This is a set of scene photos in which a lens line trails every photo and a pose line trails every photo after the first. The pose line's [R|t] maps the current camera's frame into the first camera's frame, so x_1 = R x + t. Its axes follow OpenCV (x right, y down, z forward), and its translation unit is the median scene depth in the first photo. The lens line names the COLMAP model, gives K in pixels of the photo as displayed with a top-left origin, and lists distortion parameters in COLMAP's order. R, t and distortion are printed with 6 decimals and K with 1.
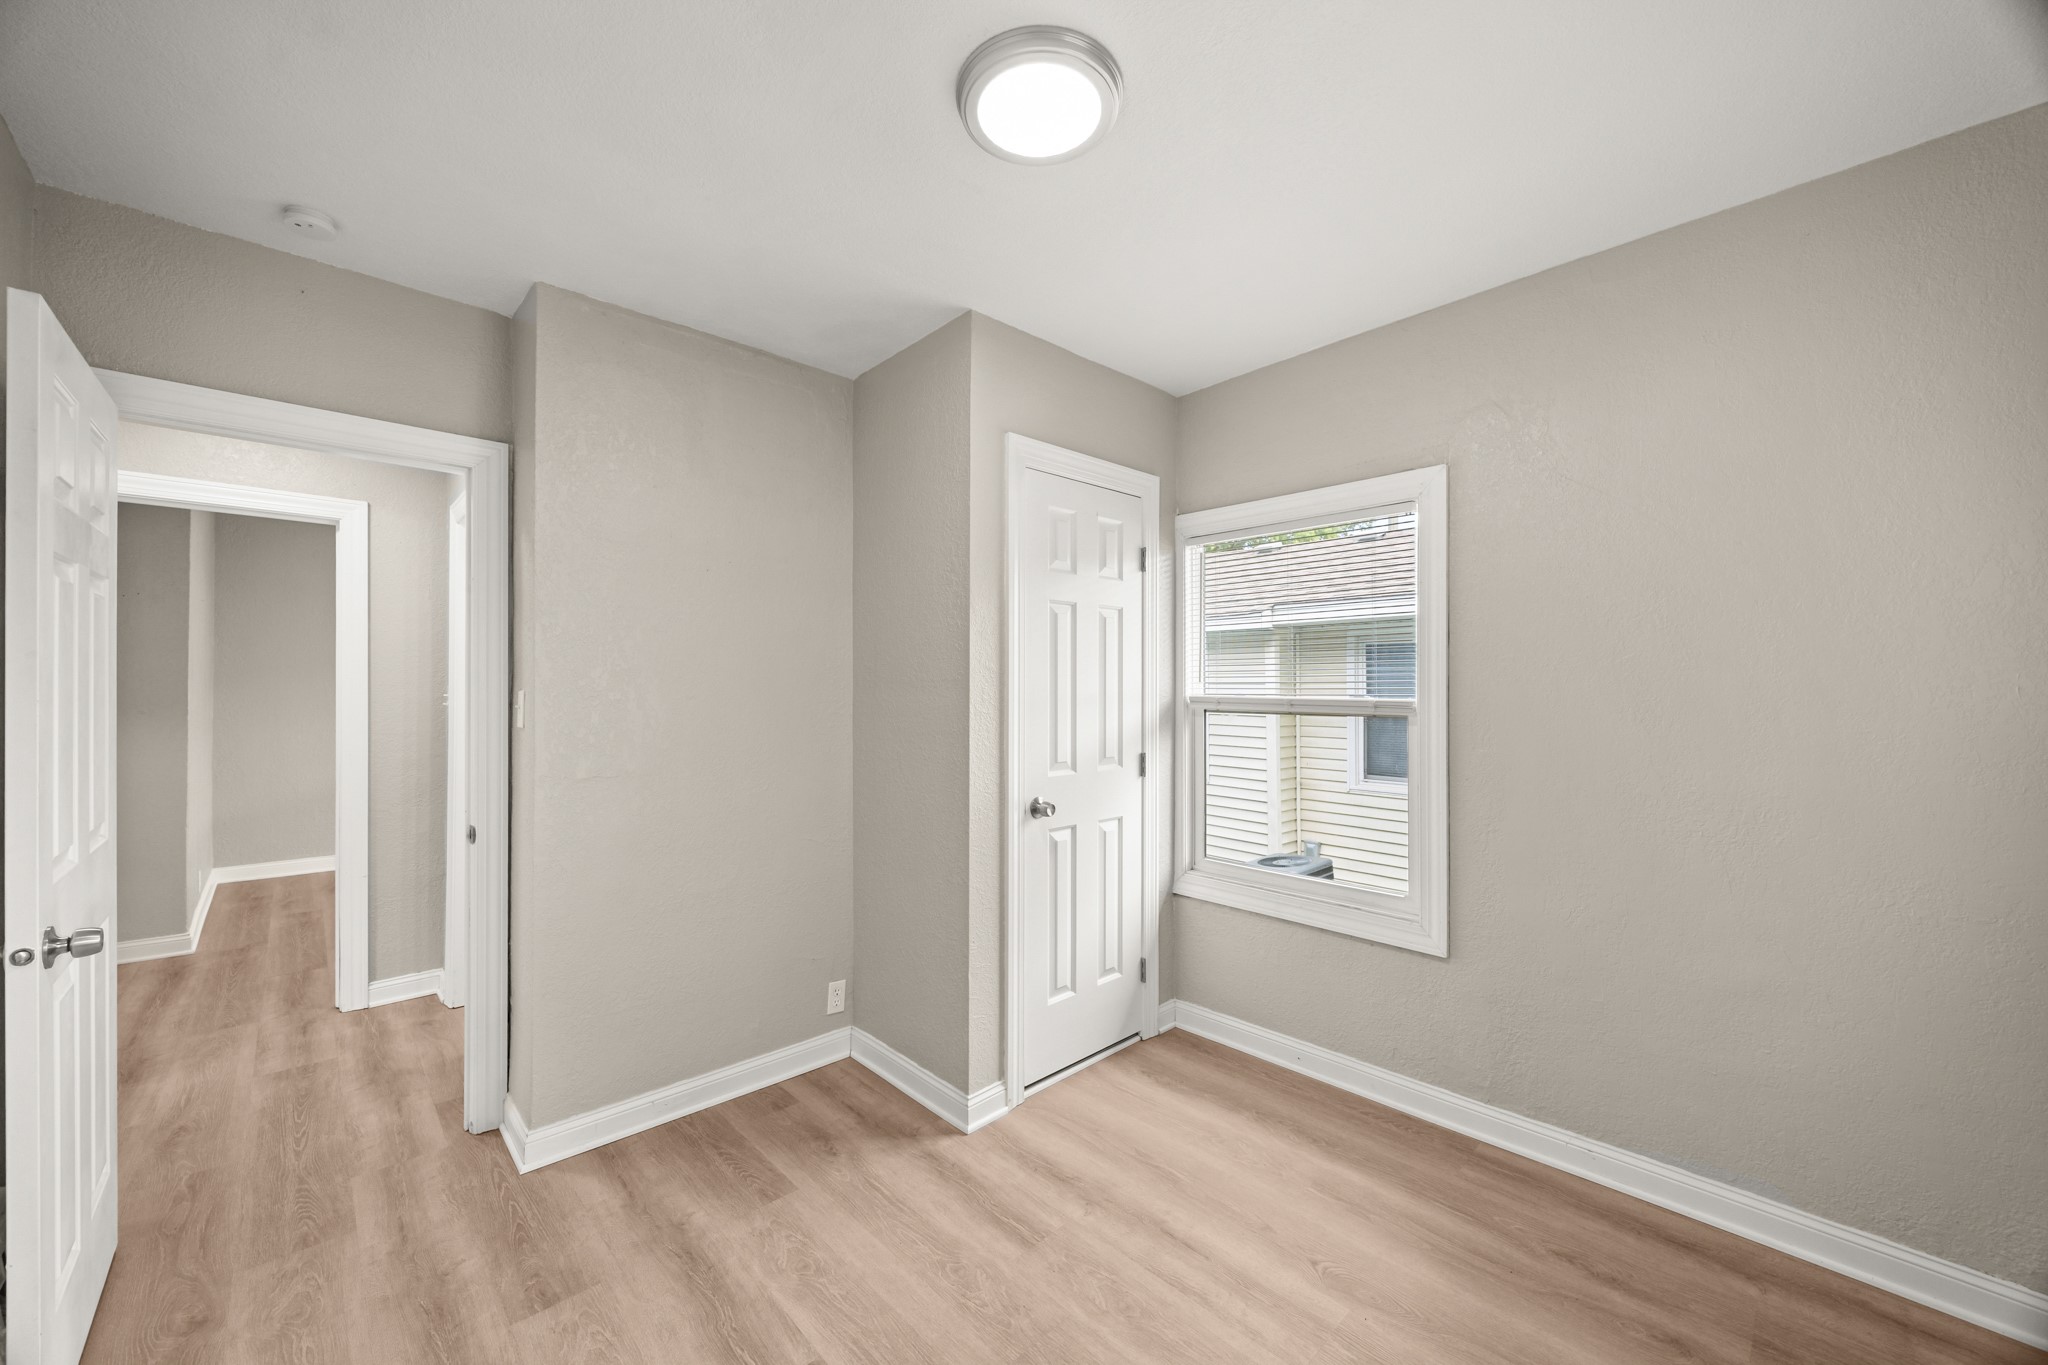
lens RADIAL K [[779.1, 0, 1022.3], [0, 779.1, 681.5], [0, 0, 1]] dist [-0.001929, 0.000044]
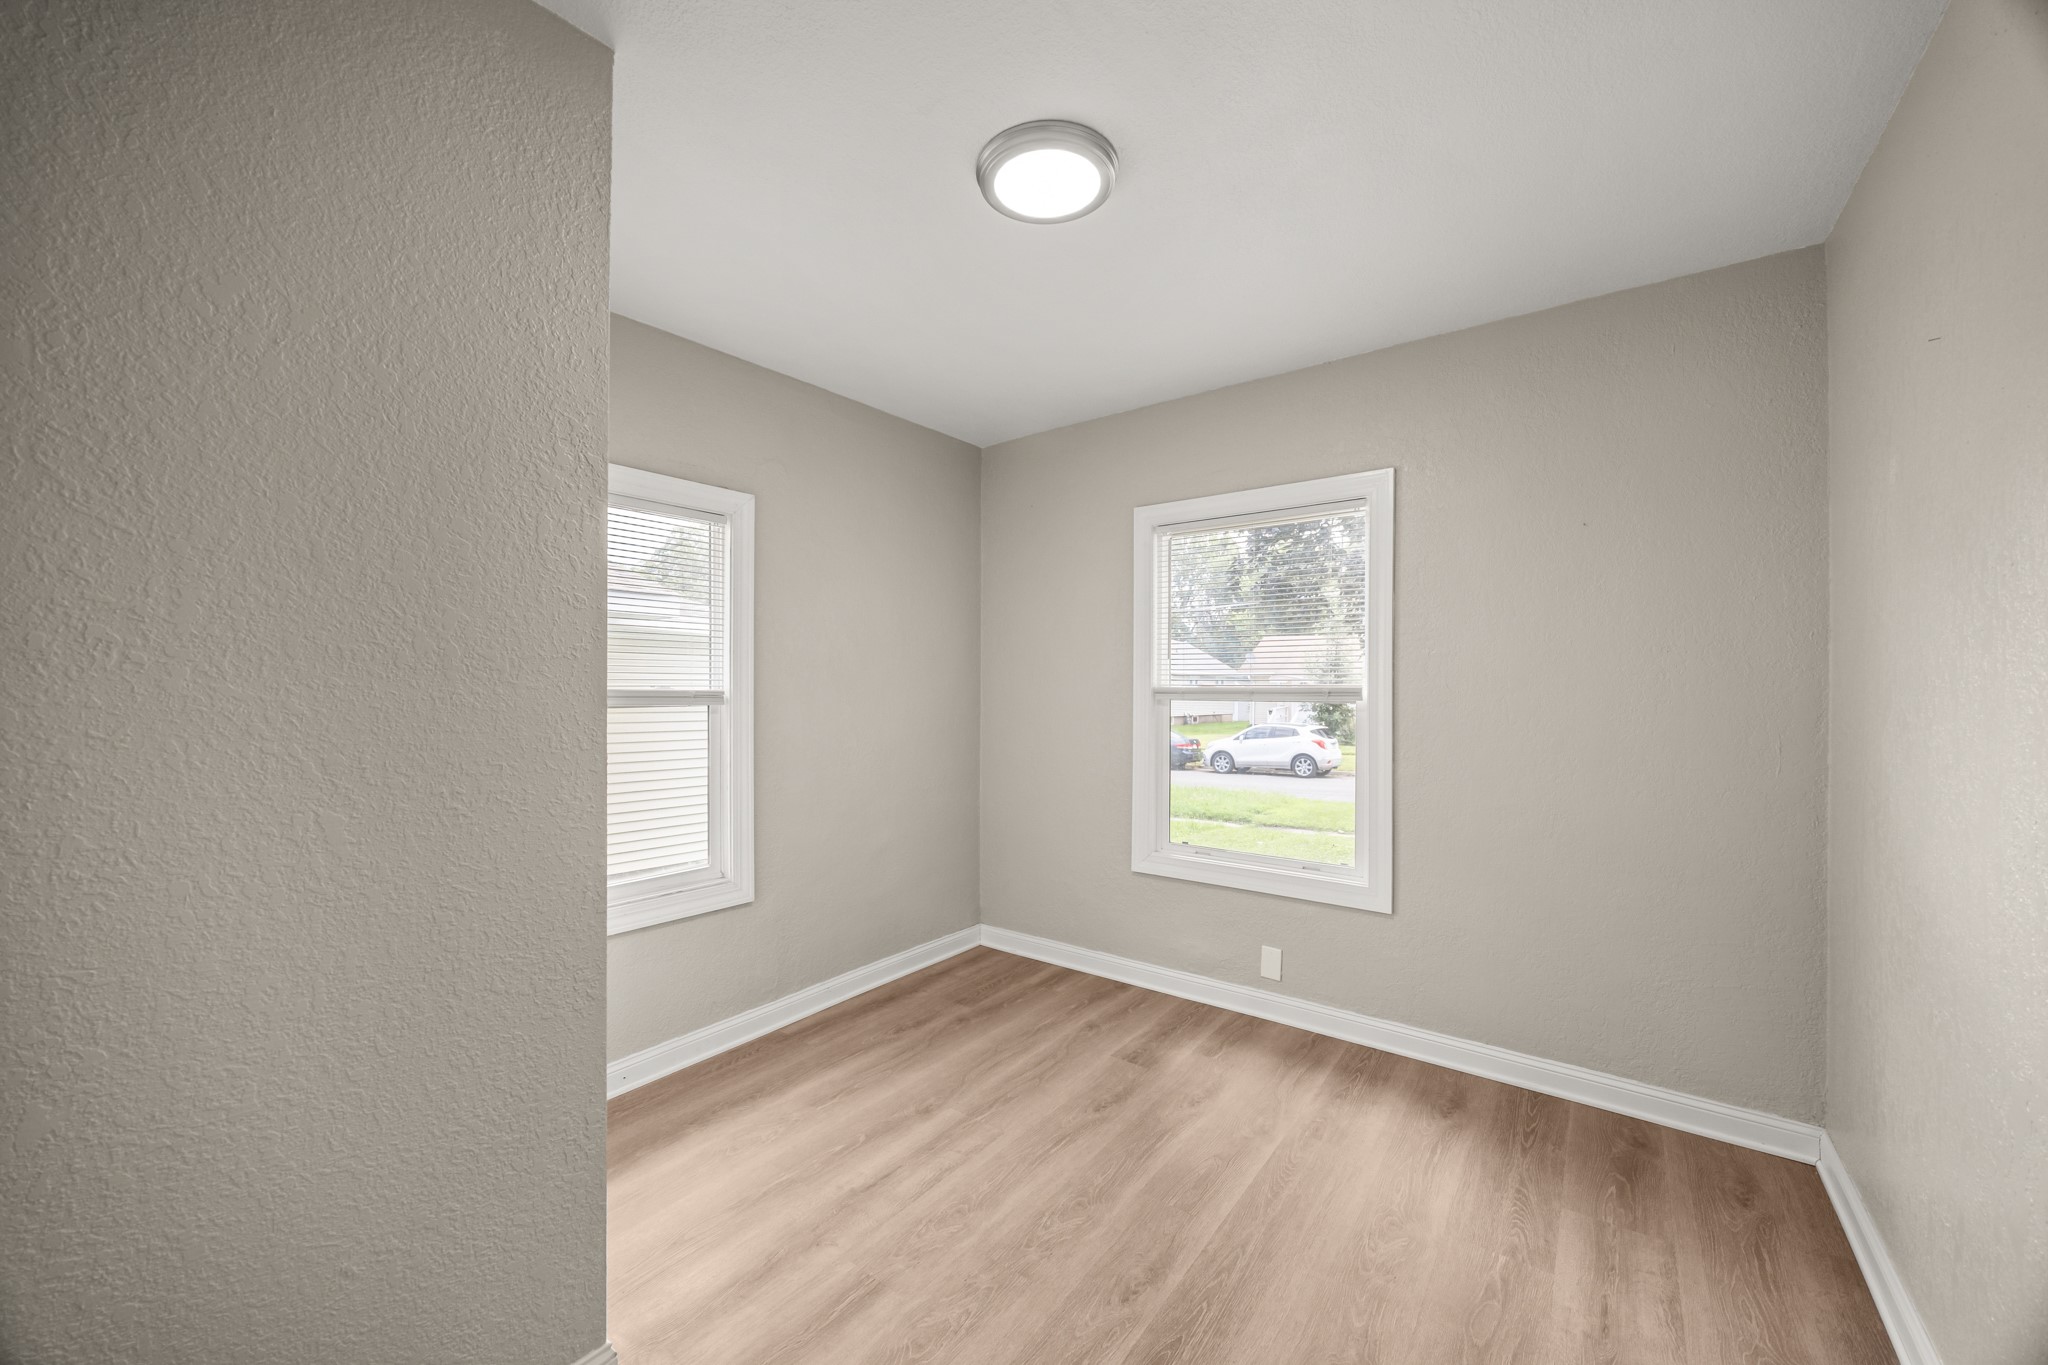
lens RADIAL K [[779.1, 0, 1022.3], [0, 779.1, 681.5], [0, 0, 1]] dist [-0.001929, 0.000044]
pose [[-0.171353, 0.006970, 0.985185, -0.908407], [-0.012567, 0.999878, -0.009260, 0.020327], [-0.985130, -0.013967, -0.171244, 0.985091]]
